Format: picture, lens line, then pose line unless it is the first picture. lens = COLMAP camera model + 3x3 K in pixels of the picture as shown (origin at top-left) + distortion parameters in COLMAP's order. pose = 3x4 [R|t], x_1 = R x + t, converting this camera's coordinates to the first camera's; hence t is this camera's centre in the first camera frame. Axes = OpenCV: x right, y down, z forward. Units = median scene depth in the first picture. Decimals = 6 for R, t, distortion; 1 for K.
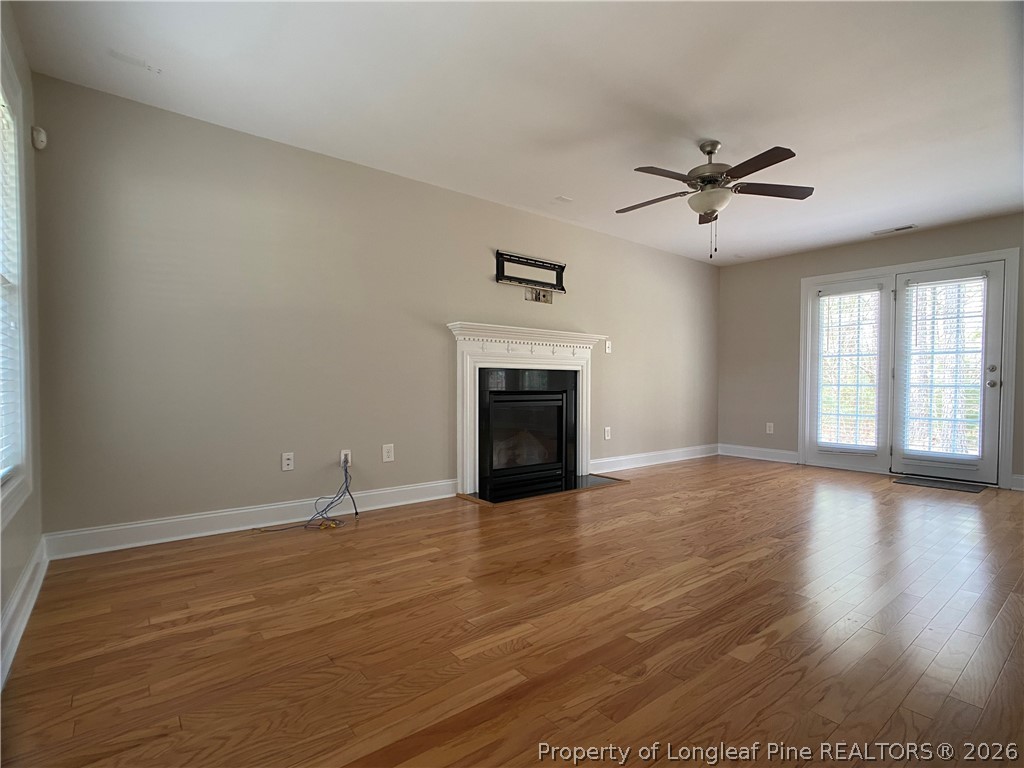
lens RADIAL K [[505.7, 0, 519.2], [0, 505.7, 394.9], [0, 0, 1]] dist [-0.012855, -0.000568]
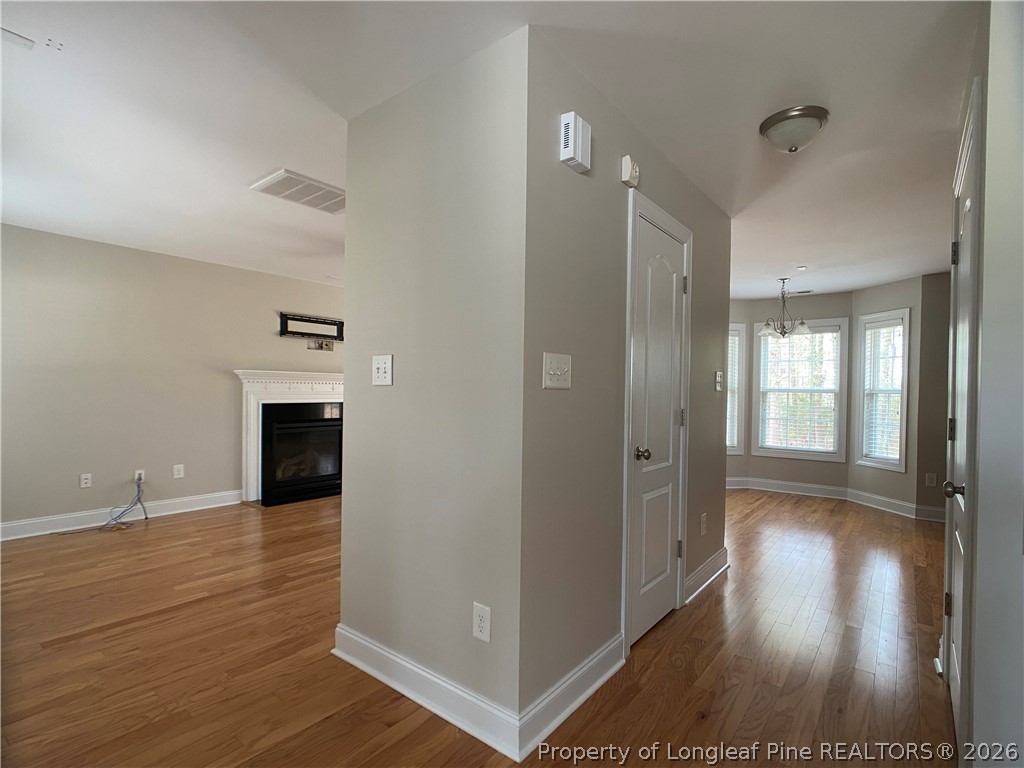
lens RADIAL K [[505.7, 0, 523.0], [0, 505.7, 396.1], [0, 0, 1]] dist [-0.012855, -0.000568]
pose [[0.972110, 0.006763, 0.234426, 0.251582], [-0.005136, 0.999958, -0.007553, -0.061908], [-0.234468, 0.006139, 0.972105, -0.393123]]
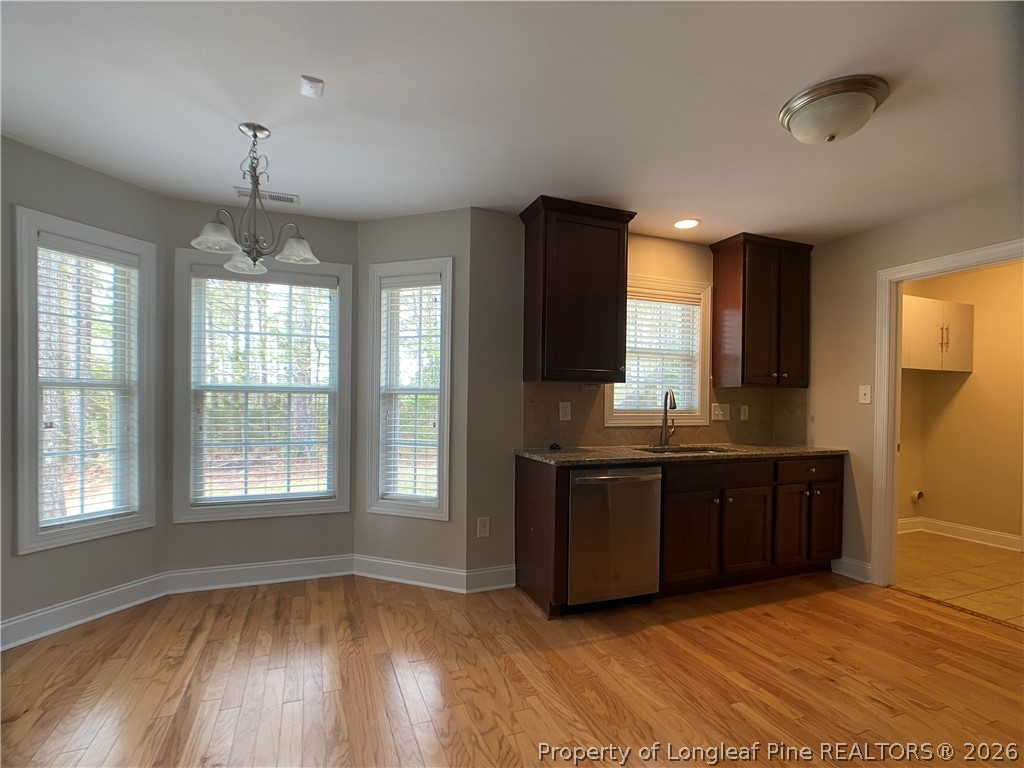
lens RADIAL K [[505.7, 0, 521.2], [0, 505.7, 403.9], [0, 0, 1]] dist [-0.012855, -0.000568]
pose [[0.281885, -0.008413, 0.959411, 0.715445], [0.008639, 0.999943, 0.006230, -0.070776], [-0.959409, 0.006533, 0.281942, 0.221765]]
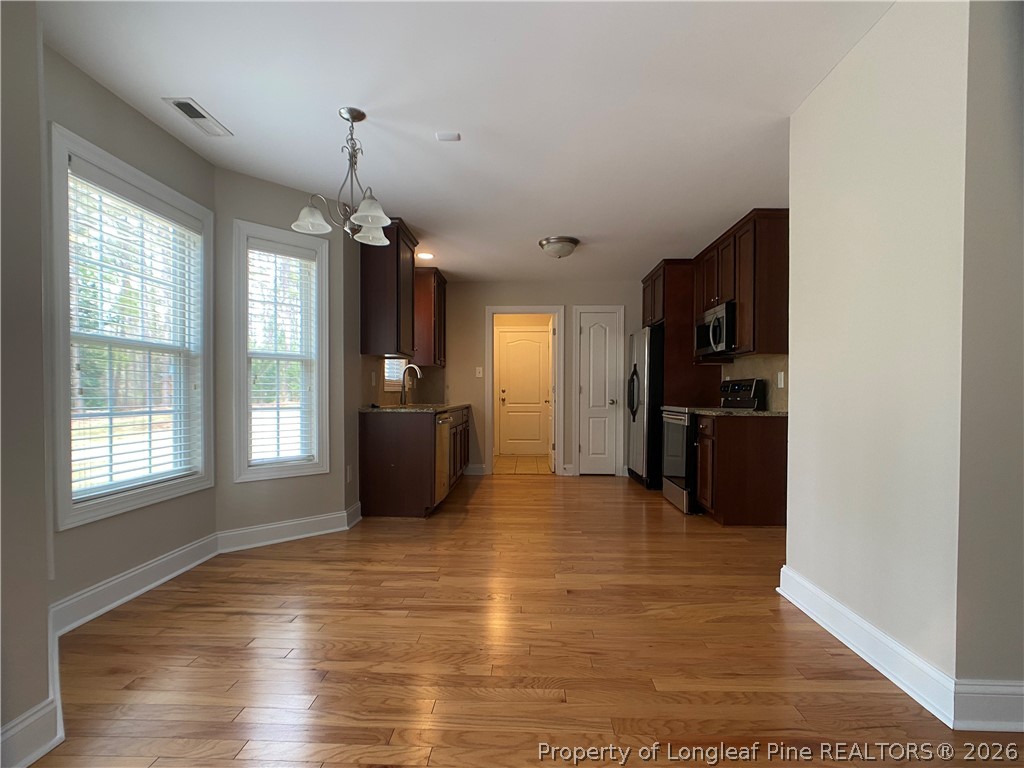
lens RADIAL K [[505.7, 0, 511.1], [0, 505.7, 402.2], [0, 0, 1]] dist [-0.012855, -0.000568]
pose [[-0.756639, -0.021611, 0.653476, 0.616640], [0.002401, 0.999355, 0.035830, -0.042566], [-0.653829, 0.028679, -0.756099, 0.960973]]
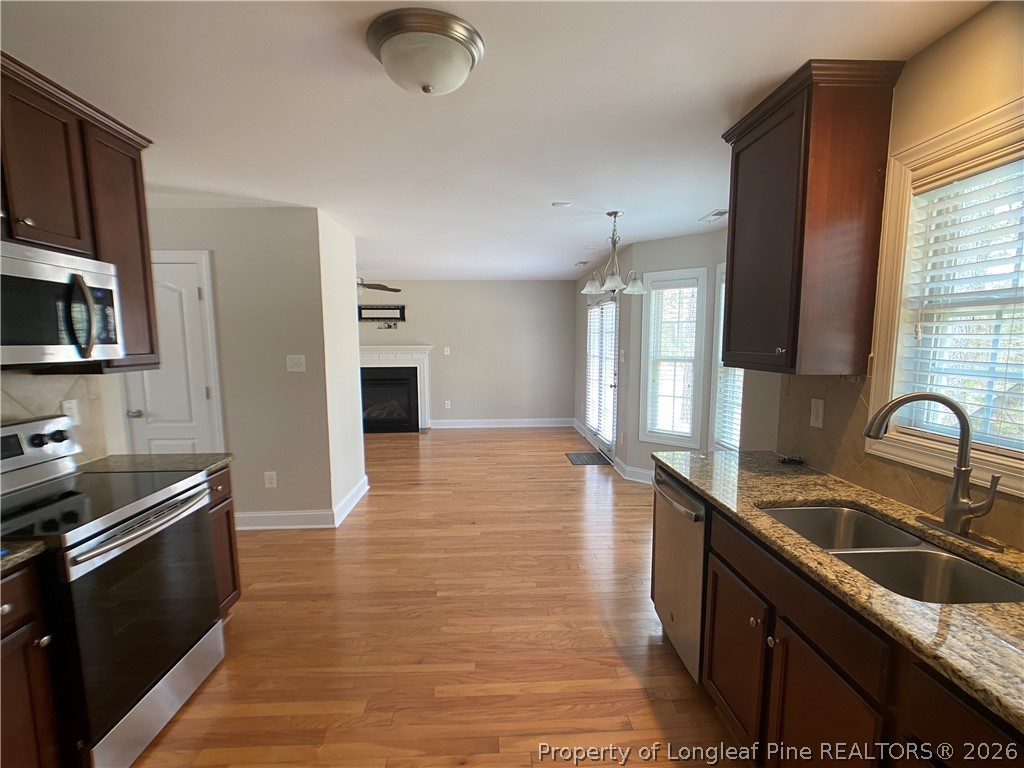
lens RADIAL K [[505.7, 0, 525.5], [0, 505.7, 404.3], [0, 0, 1]] dist [-0.012855, -0.000568]
pose [[0.820492, 0.064201, -0.568042, 1.538100], [-0.004171, 0.994320, 0.106354, -0.116104], [0.571643, -0.084893, 0.816099, -0.210987]]
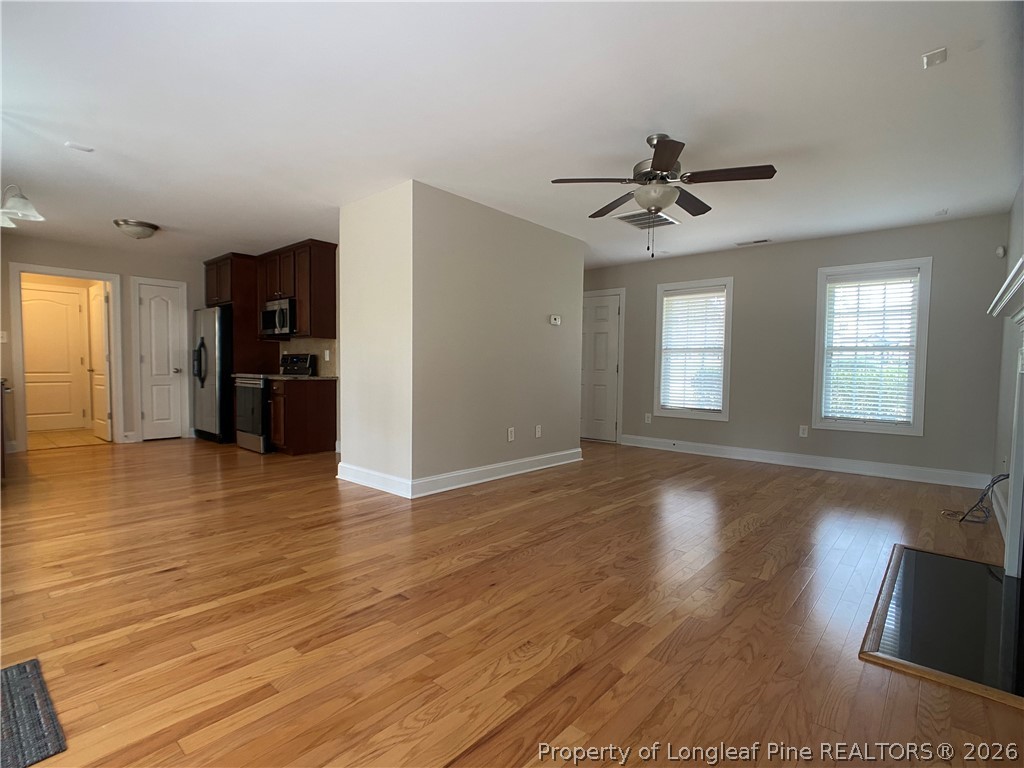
lens RADIAL K [[505.7, 0, 508.8], [0, 505.7, 394.3], [0, 0, 1]] dist [-0.012855, -0.000568]
pose [[-0.985368, -0.011502, -0.170053, 0.589126], [-0.024155, 0.997074, 0.072521, -0.055222], [0.168721, 0.075567, -0.982763, 1.393025]]
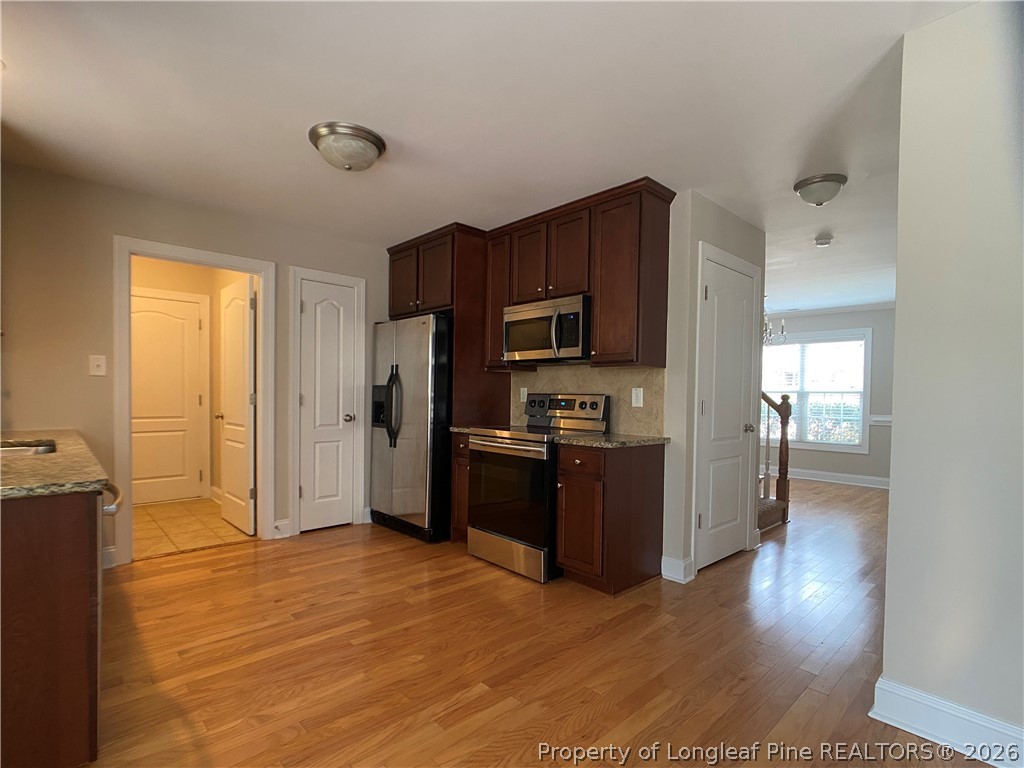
lens RADIAL K [[505.7, 0, 515.2], [0, 505.7, 411.1], [0, 0, 1]] dist [-0.012855, -0.000568]
pose [[-0.996734, -0.021846, -0.077738, 1.090118], [-0.025855, 0.998367, 0.050938, -0.062732], [0.076498, 0.052782, -0.995672, 0.690164]]
